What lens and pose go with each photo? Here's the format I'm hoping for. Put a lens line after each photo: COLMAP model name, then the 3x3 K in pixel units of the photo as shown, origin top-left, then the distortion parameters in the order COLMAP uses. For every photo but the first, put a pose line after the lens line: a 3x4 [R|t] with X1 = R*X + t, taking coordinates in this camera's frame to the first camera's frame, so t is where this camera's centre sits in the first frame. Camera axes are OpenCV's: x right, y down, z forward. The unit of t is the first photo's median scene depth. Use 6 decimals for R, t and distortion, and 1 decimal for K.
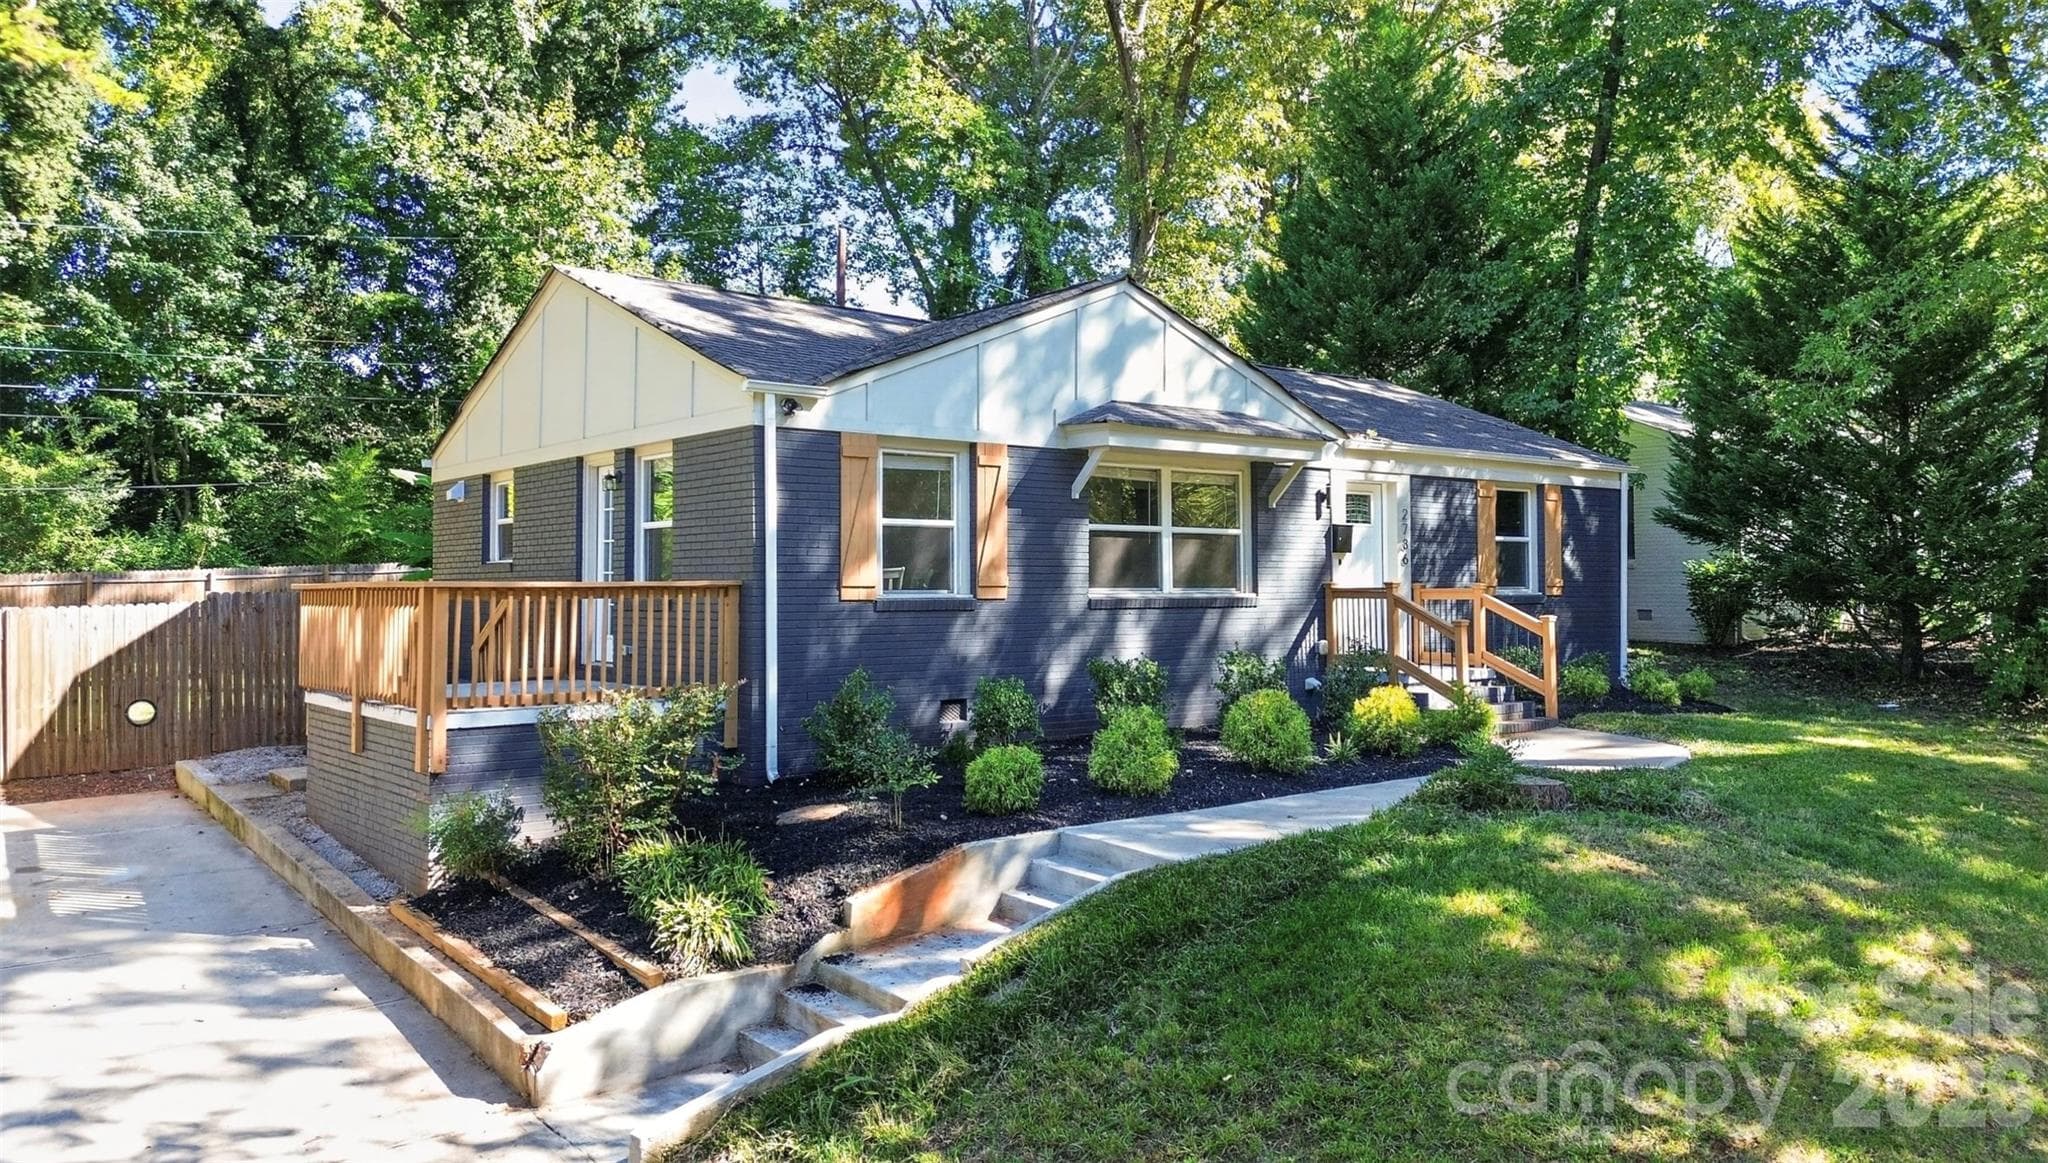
lens RADIAL K [[1427.6, 0, 1024.0], [0, 1427.6, 581.5], [0, 0, 1]] dist [0.003889, 0.002415]
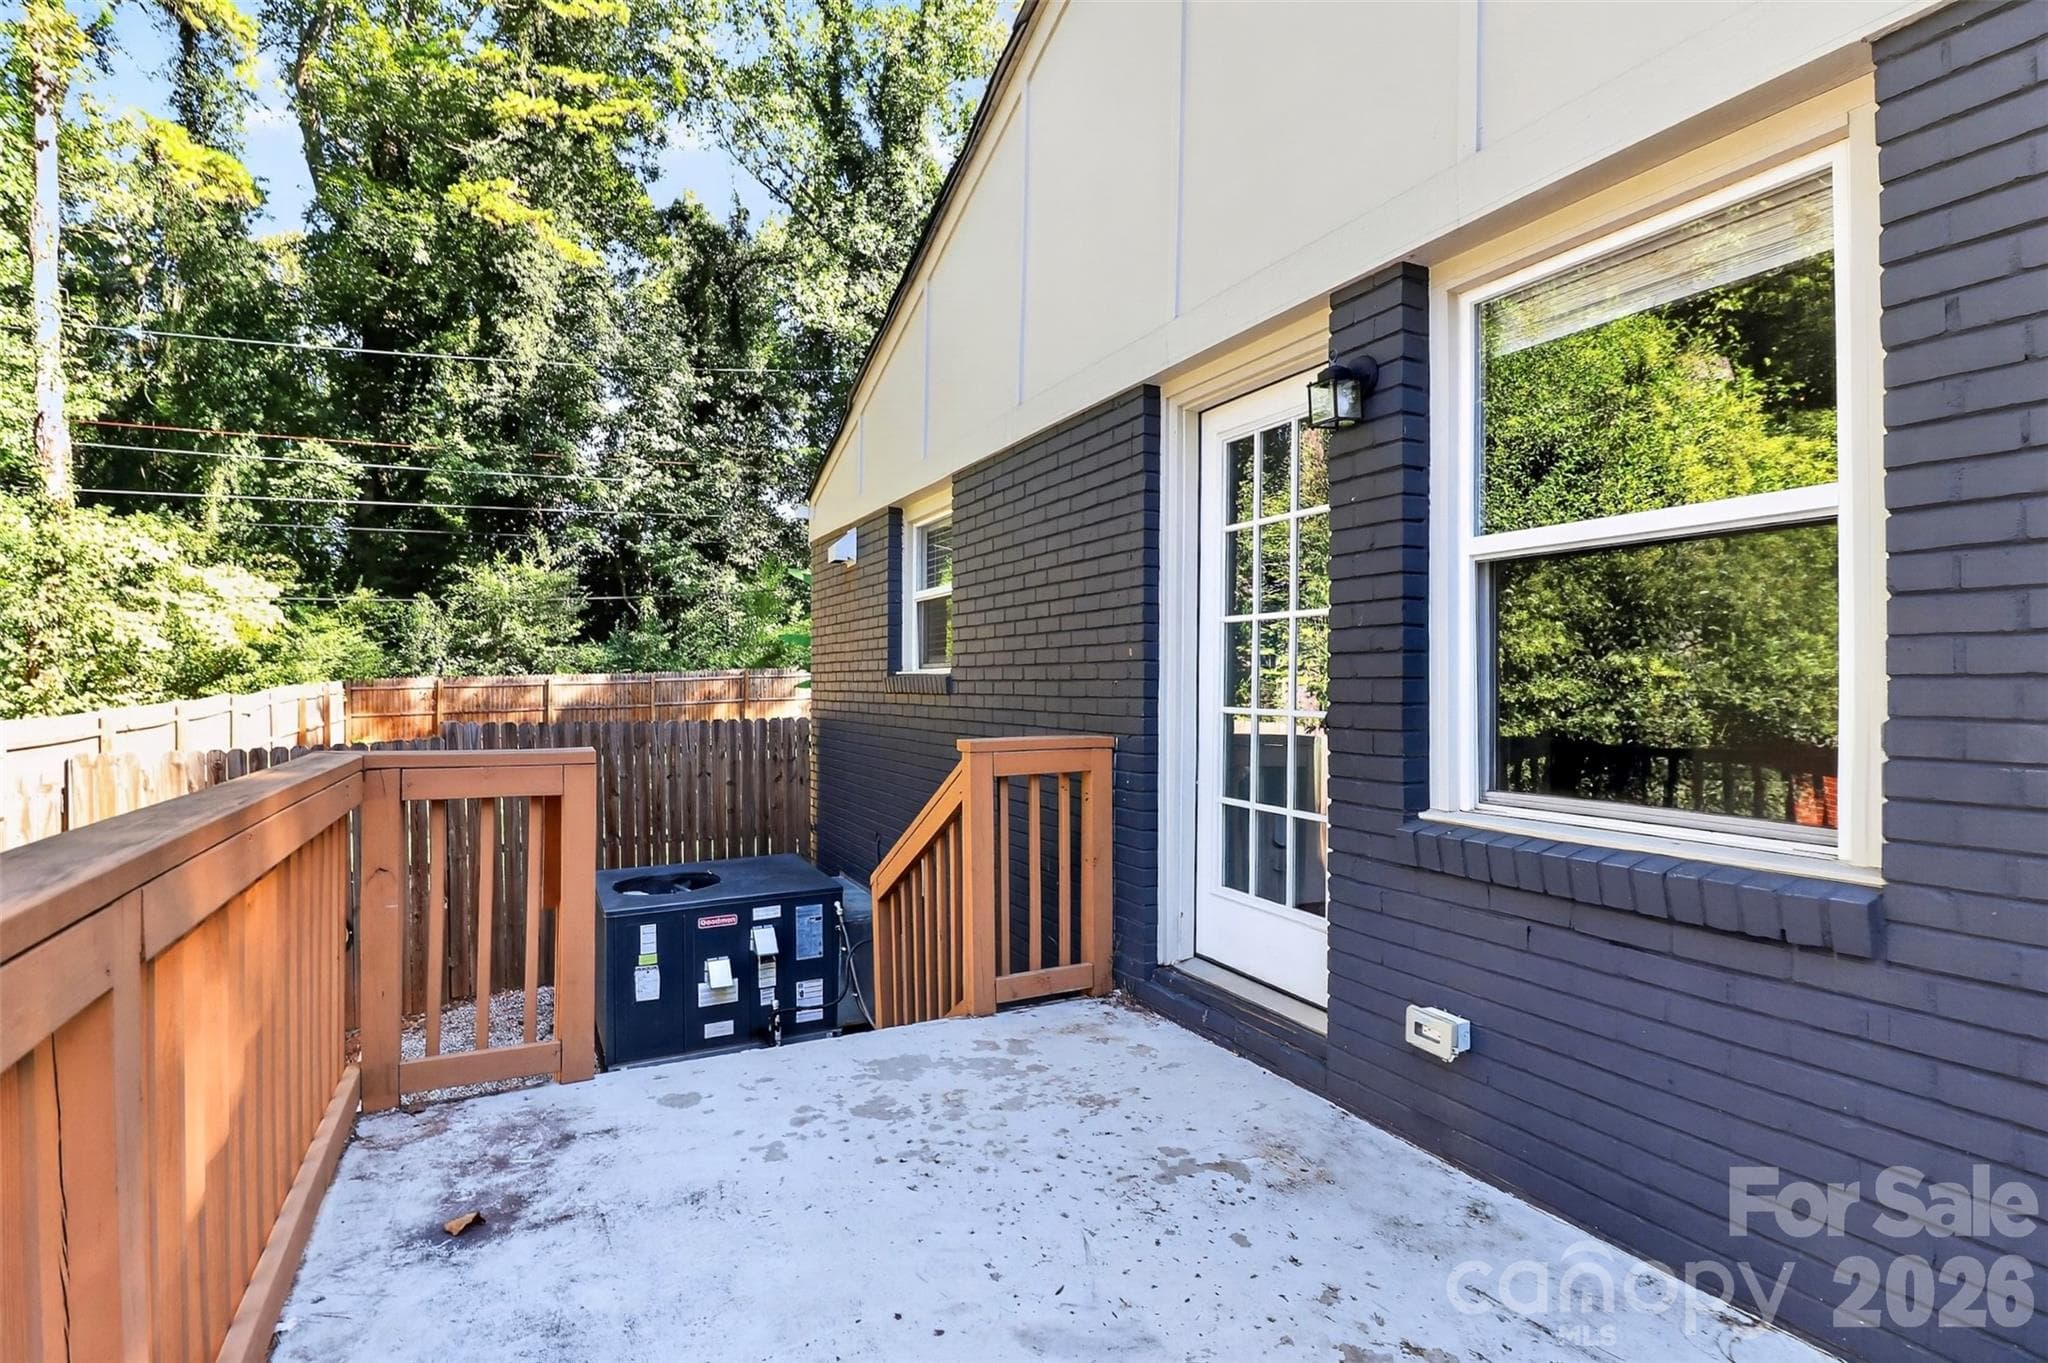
lens RADIAL K [[1031.1, 0, 1024.0], [0, 1031.1, 681.5], [0, 0, 1]] dist [-0.001258, -0.000363]
pose [[0.975830, -0.000352, -0.218532, -0.101311], [0.001548, 0.999985, 0.005302, -0.004527], [0.218527, -0.005512, 0.975815, 0.261750]]
